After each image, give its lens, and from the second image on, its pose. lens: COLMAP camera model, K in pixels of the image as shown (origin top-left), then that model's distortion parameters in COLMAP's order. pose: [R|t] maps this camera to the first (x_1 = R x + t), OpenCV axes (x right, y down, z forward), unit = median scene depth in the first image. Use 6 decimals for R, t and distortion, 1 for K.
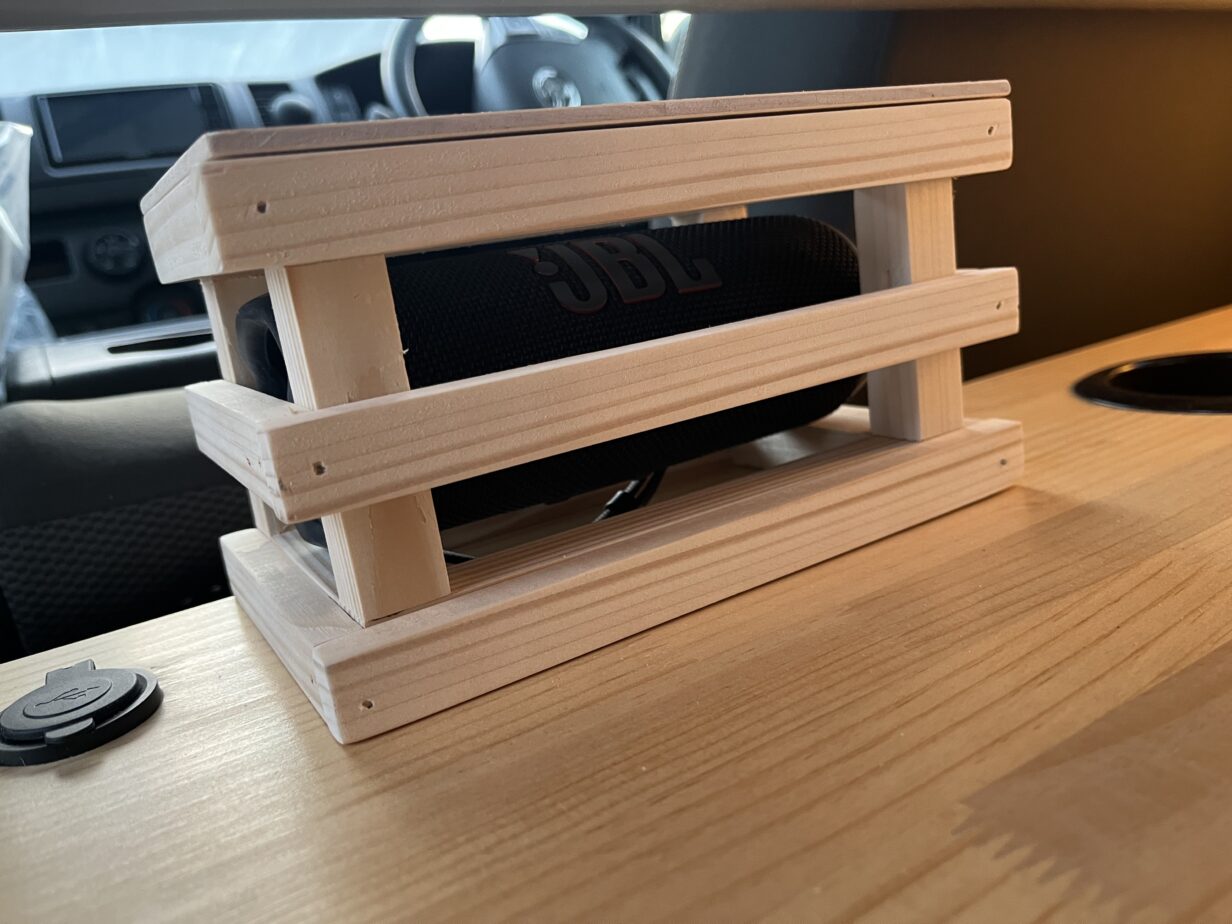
lens RADIAL K [[947.8, 0, 616.0], [0, 947.8, 462.0], [0, 0, 1]] dist [0.006811, -0.004051]
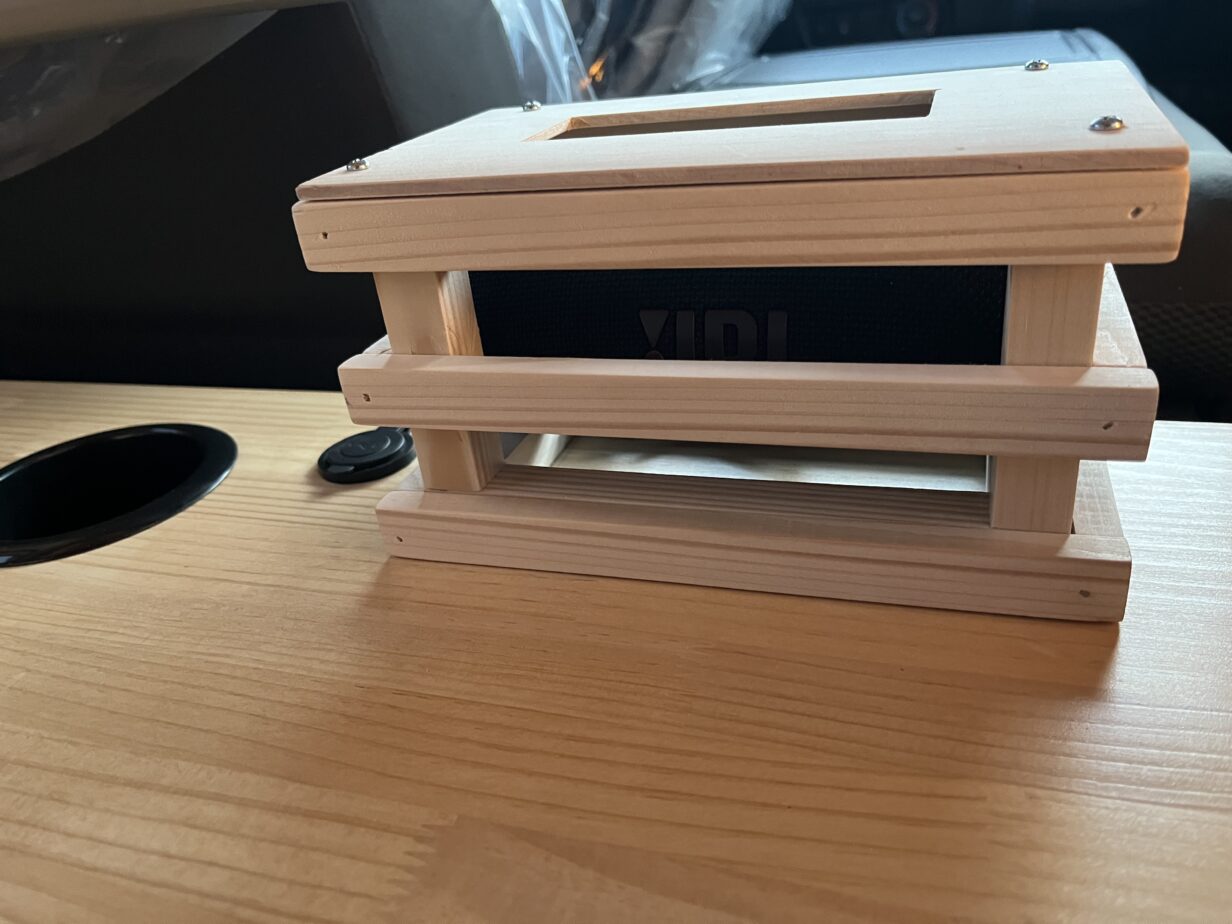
lens RADIAL K [[938.5, 0, 617.2], [0, 938.5, 457.1], [0, 0, 1]] dist [0.030223, 0.000537]
pose [[0.656618, 0.403295, -0.637343, 0.849282], [-0.160410, 0.900373, 0.404473, -0.516937], [0.736968, -0.163348, 0.655893, 0.238785]]
